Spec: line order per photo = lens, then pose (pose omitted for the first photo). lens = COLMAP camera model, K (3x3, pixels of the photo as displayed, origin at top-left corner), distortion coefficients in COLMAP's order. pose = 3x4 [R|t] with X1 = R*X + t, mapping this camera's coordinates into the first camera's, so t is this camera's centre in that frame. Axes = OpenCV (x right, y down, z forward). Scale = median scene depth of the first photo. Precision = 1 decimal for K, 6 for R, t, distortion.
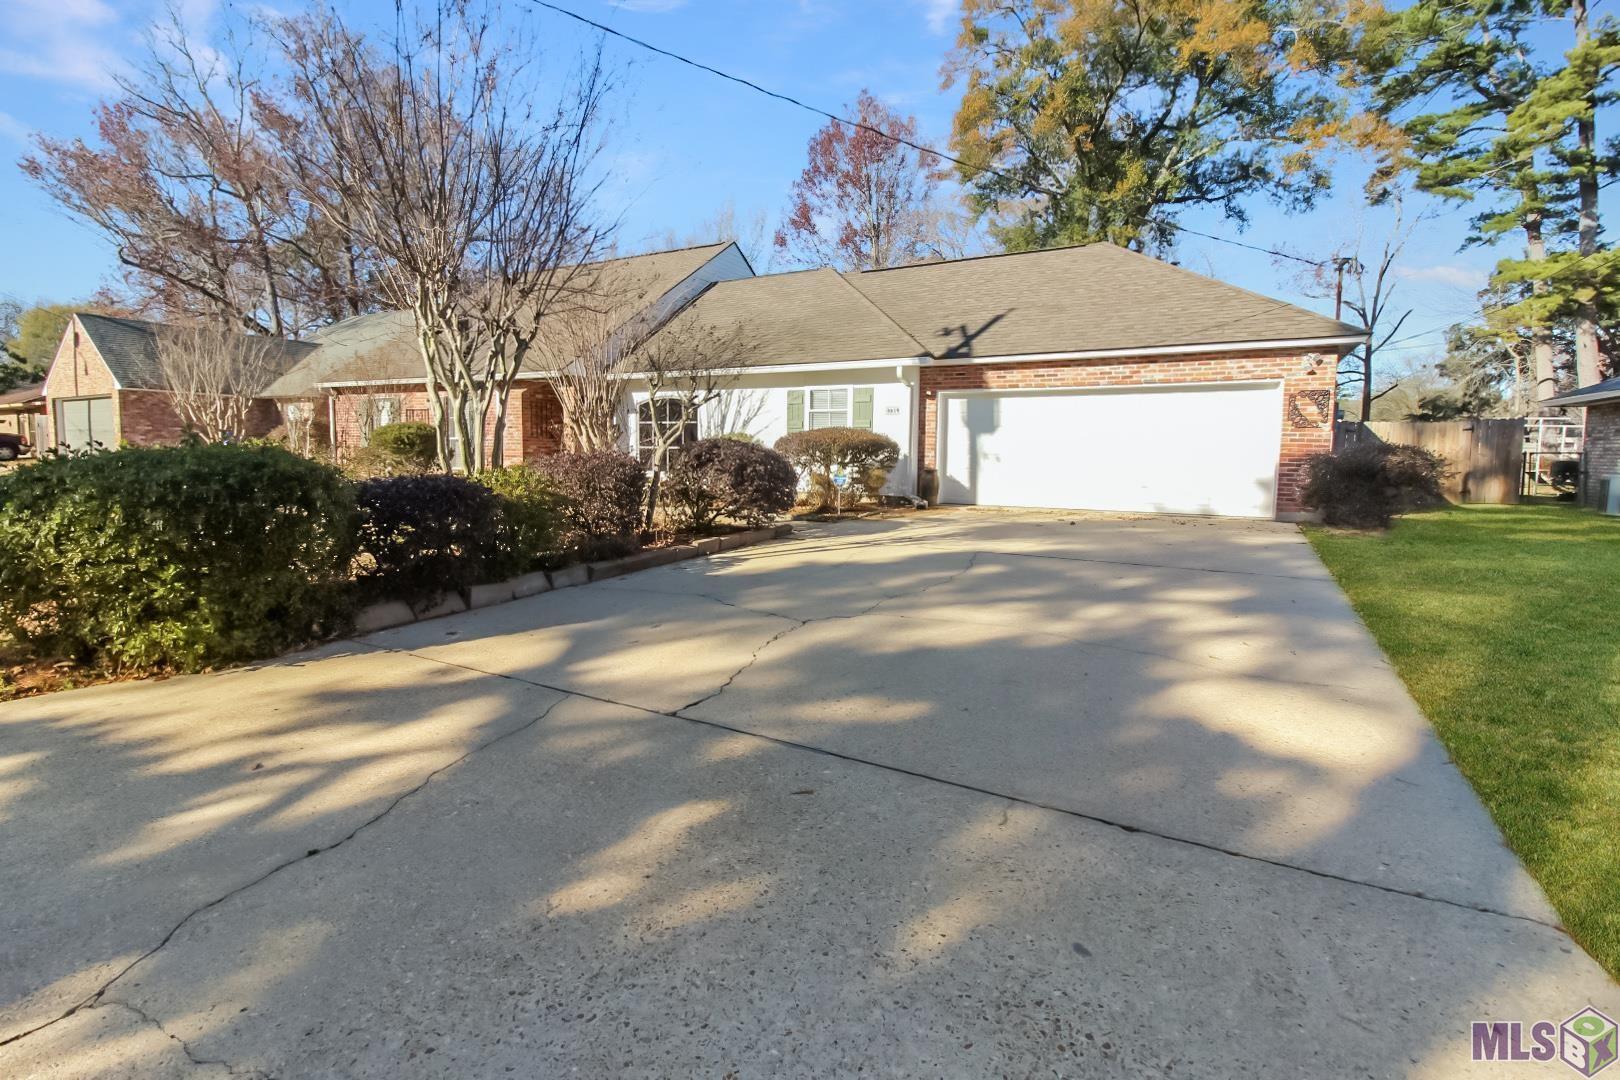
lens RADIAL K [[752.7, 0, 806.0], [0, 752.7, 513.7], [0, 0, 1]] dist [-0.000283, -0.000329]
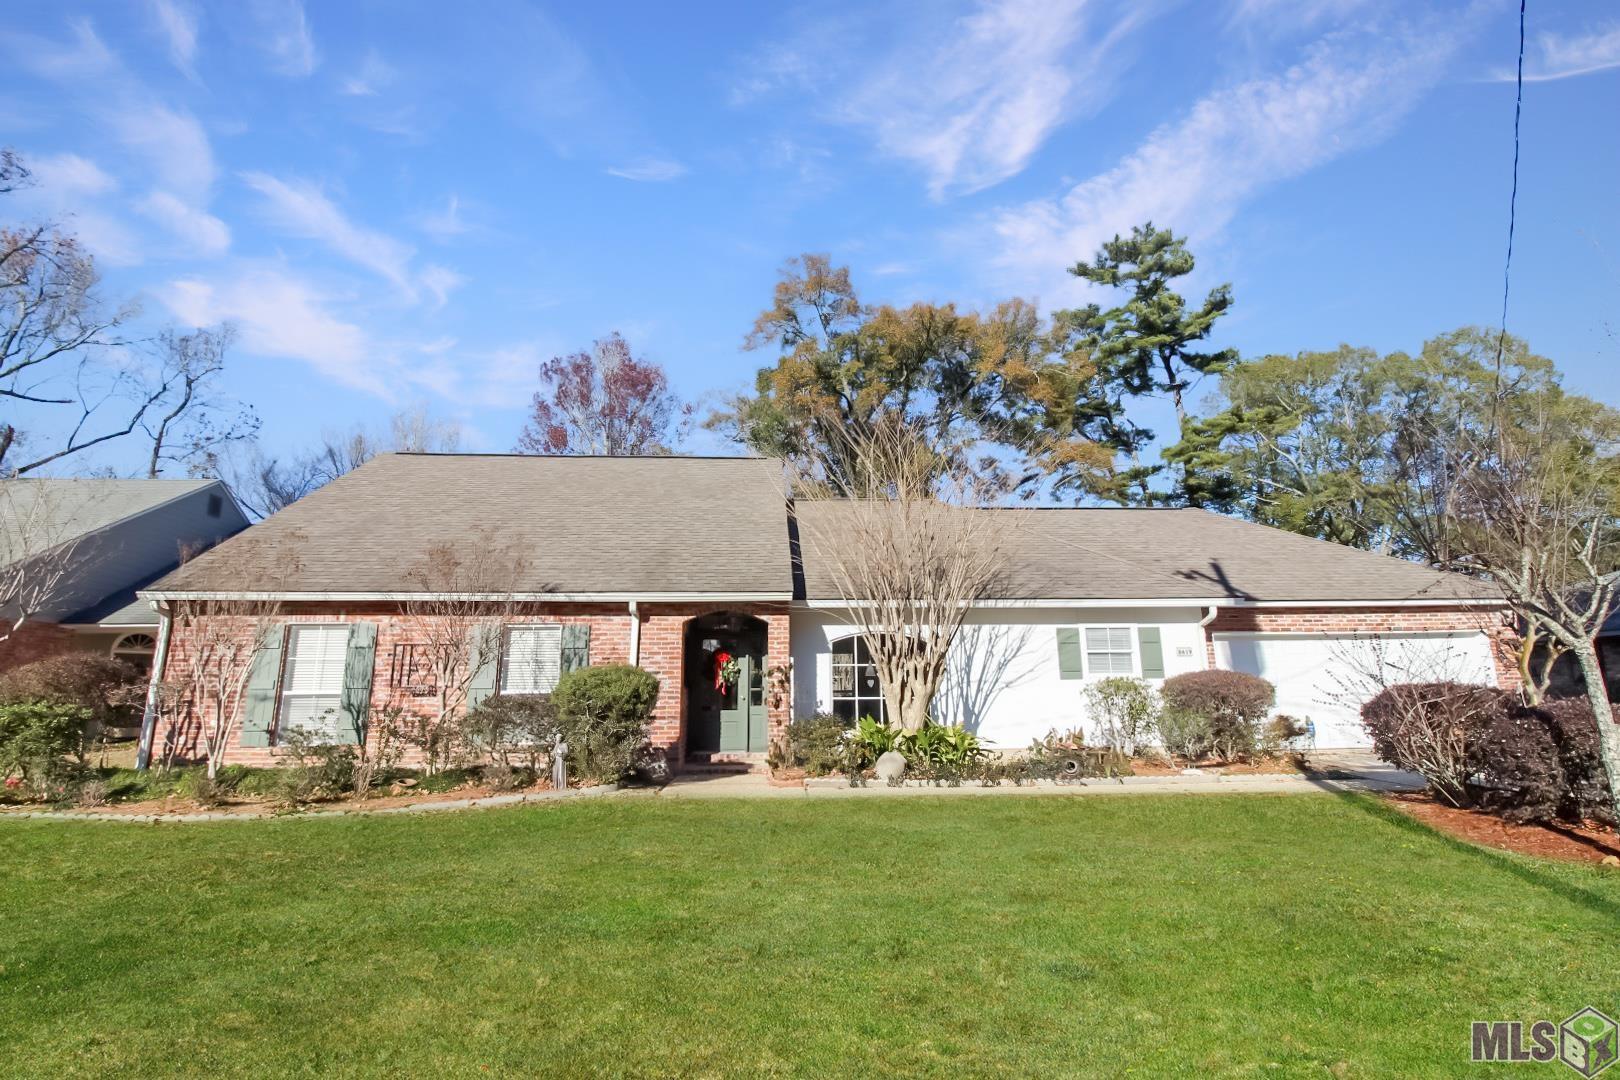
lens RADIAL K [[752.7, 0, 806.0], [0, 752.7, 513.7], [0, 0, 1]] dist [-0.000283, -0.000329]
pose [[0.834032, 0.107191, 0.541204, -0.738275], [0.067898, 0.953546, -0.293496, -0.051133], [-0.547523, 0.281532, 0.788009, 0.414482]]
